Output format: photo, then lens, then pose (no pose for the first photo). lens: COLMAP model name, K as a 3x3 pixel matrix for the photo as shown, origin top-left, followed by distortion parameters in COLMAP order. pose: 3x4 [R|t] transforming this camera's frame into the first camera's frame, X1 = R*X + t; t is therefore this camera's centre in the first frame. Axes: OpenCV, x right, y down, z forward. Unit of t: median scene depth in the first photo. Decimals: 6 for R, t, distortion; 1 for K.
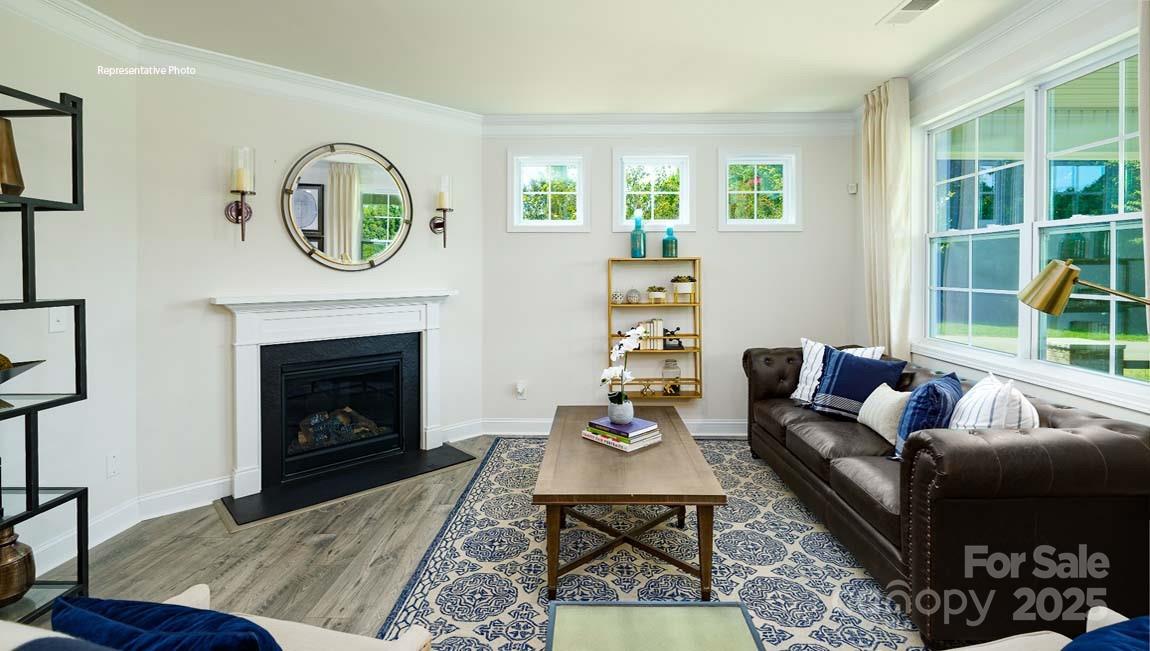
lens RADIAL K [[525.9, 0, 573.0], [0, 525.9, 258.2], [0, 0, 1]] dist [-0.001355, 0.000054]
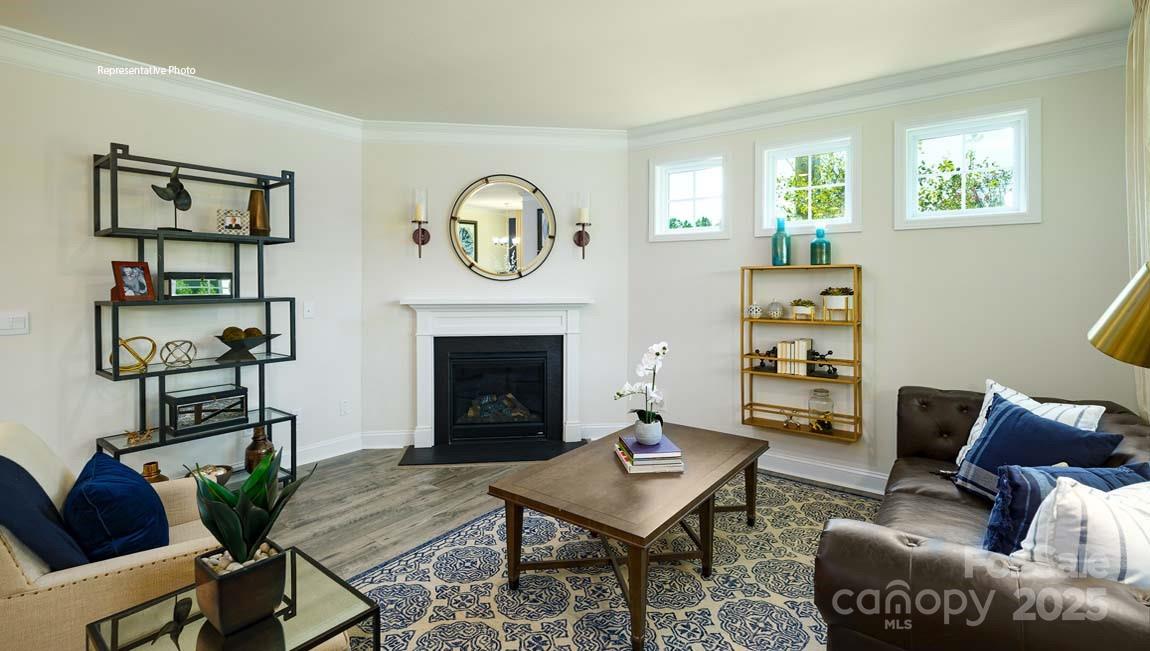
lens RADIAL K [[520.5, 0, 574.0], [0, 520.5, 268.4], [0, 0, 1]] dist [-0.001543, 0.000012]
pose [[0.806284, -0.010754, -0.591430, 0.393560], [0.012041, 0.999926, -0.001766, 0.001093], [0.591406, -0.005698, 0.806354, 0.129450]]
